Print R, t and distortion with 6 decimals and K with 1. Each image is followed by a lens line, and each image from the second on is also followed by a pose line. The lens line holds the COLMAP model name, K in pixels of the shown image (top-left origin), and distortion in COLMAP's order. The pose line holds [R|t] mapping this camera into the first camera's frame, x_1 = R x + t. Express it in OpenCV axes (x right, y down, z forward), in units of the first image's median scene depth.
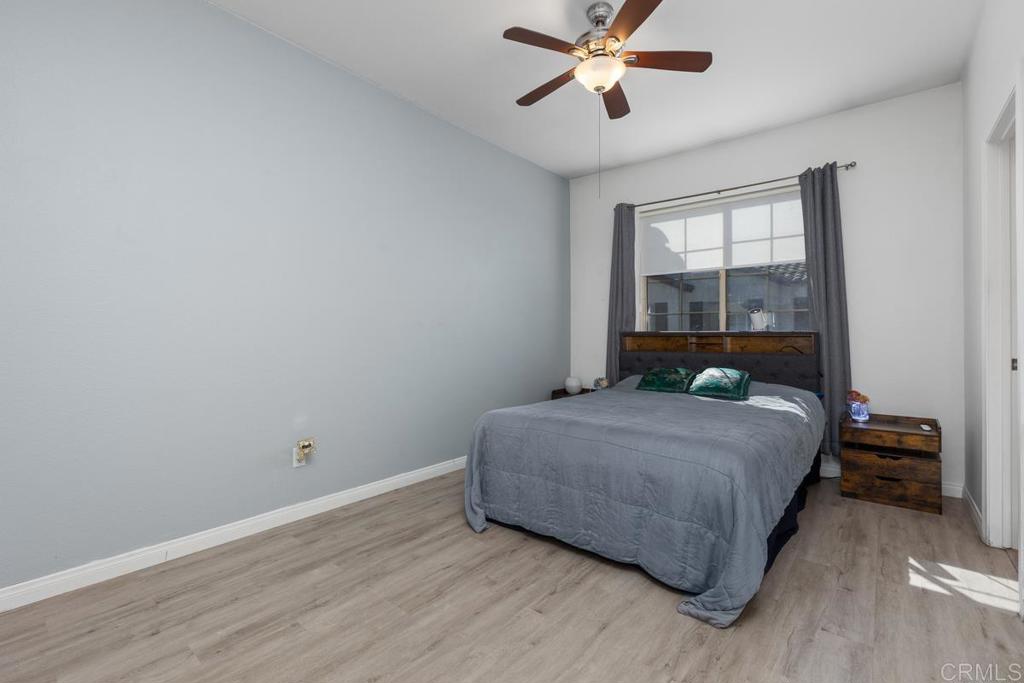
lens RADIAL K [[452.8, 0, 513.3], [0, 452.8, 334.5], [0, 0, 1]] dist [0.002726, -0.001727]
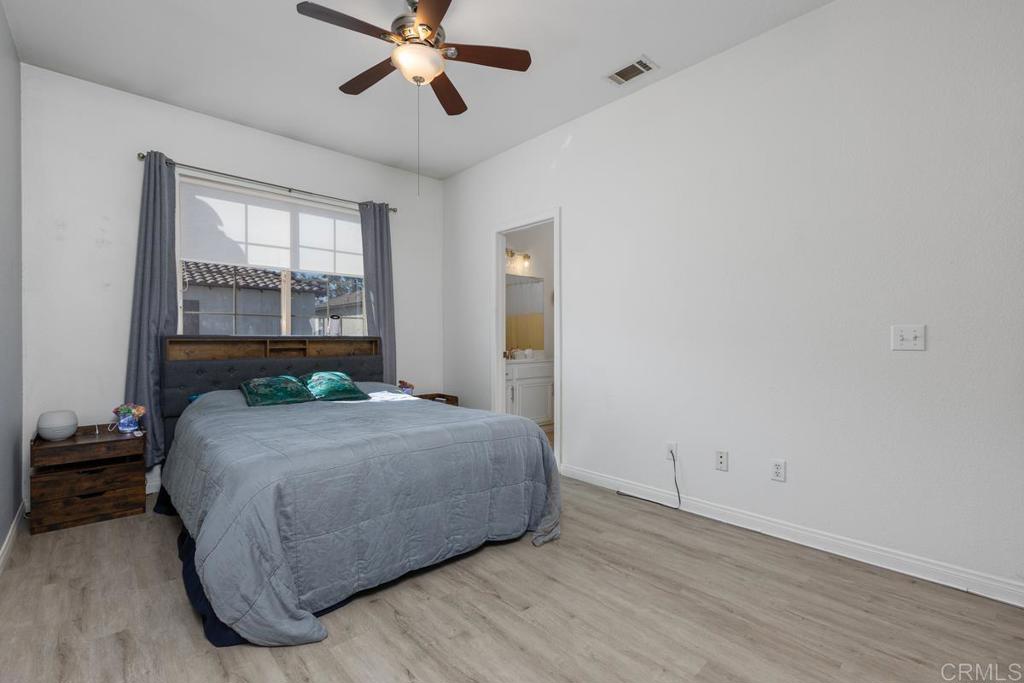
lens RADIAL K [[452.8, 0, 512.9], [0, 452.8, 342.5], [0, 0, 1]] dist [0.002726, -0.001727]
pose [[0.145708, -0.007177, 0.989302, -0.479061], [-0.001378, 0.999971, 0.007458, 0.000264], [-0.989327, -0.002449, 0.145694, 0.439516]]
